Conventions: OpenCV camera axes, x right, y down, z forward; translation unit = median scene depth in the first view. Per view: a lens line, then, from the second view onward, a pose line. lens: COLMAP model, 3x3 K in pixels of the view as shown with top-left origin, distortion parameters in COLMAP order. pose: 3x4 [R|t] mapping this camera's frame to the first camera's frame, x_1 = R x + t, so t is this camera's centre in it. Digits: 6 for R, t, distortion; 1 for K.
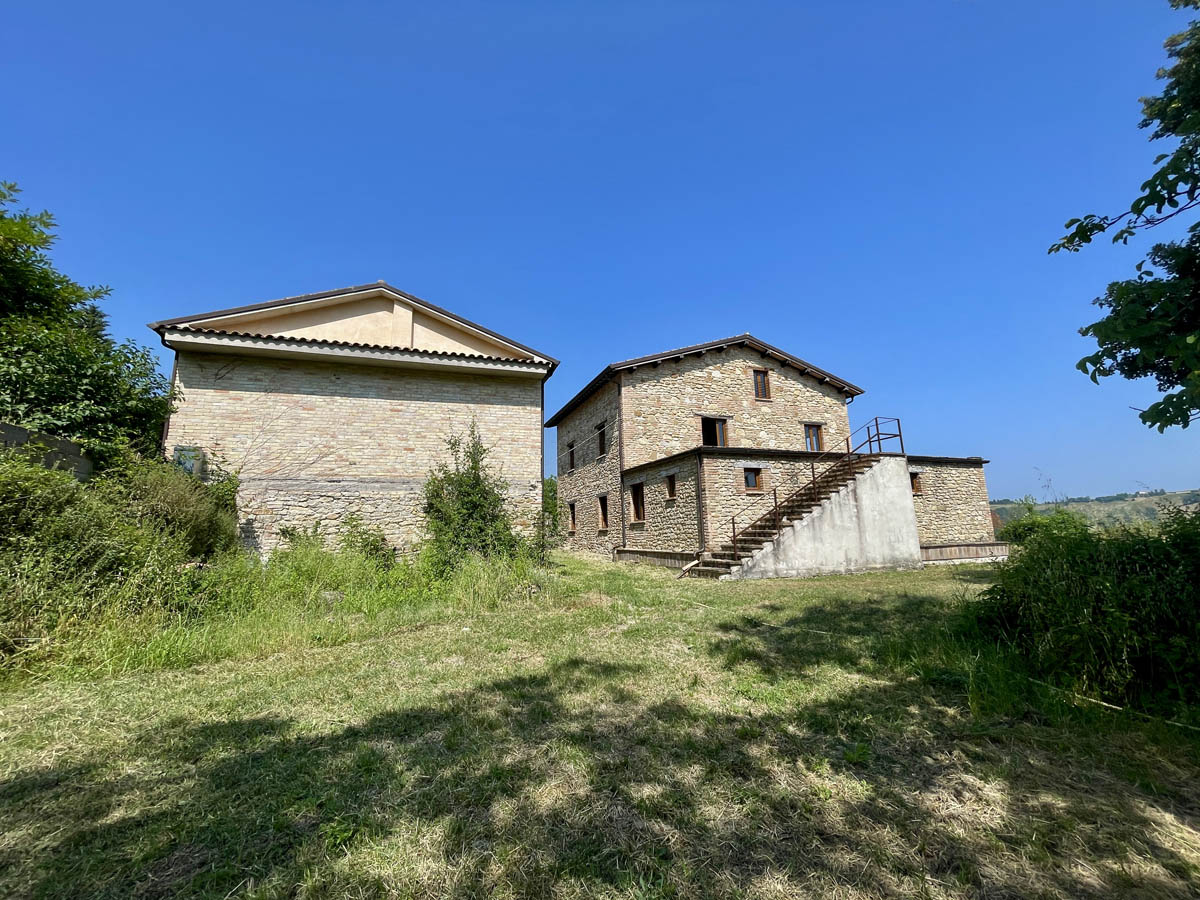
lens RADIAL K [[484.8, 0, 594.0], [0, 484.8, 447.3], [0, 0, 1]] dist [0.002541, -0.000658]
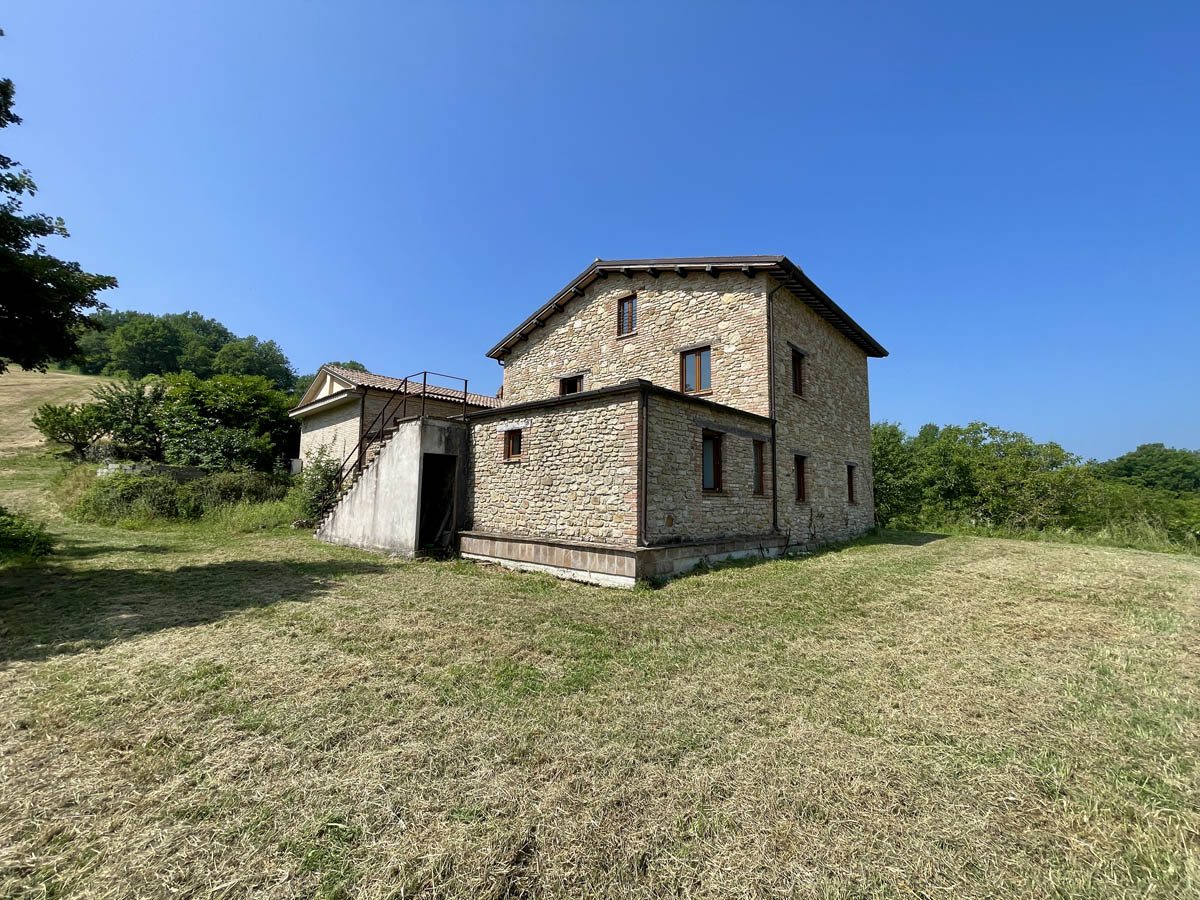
lens RADIAL K [[484.8, 0, 594.0], [0, 484.8, 447.3], [0, 0, 1]] dist [0.002541, -0.000658]
pose [[0.457735, -0.063613, -0.886810, 1.405513], [0.130068, 0.991497, -0.003987, 0.100785], [0.879523, -0.113521, 0.462117, 0.838134]]
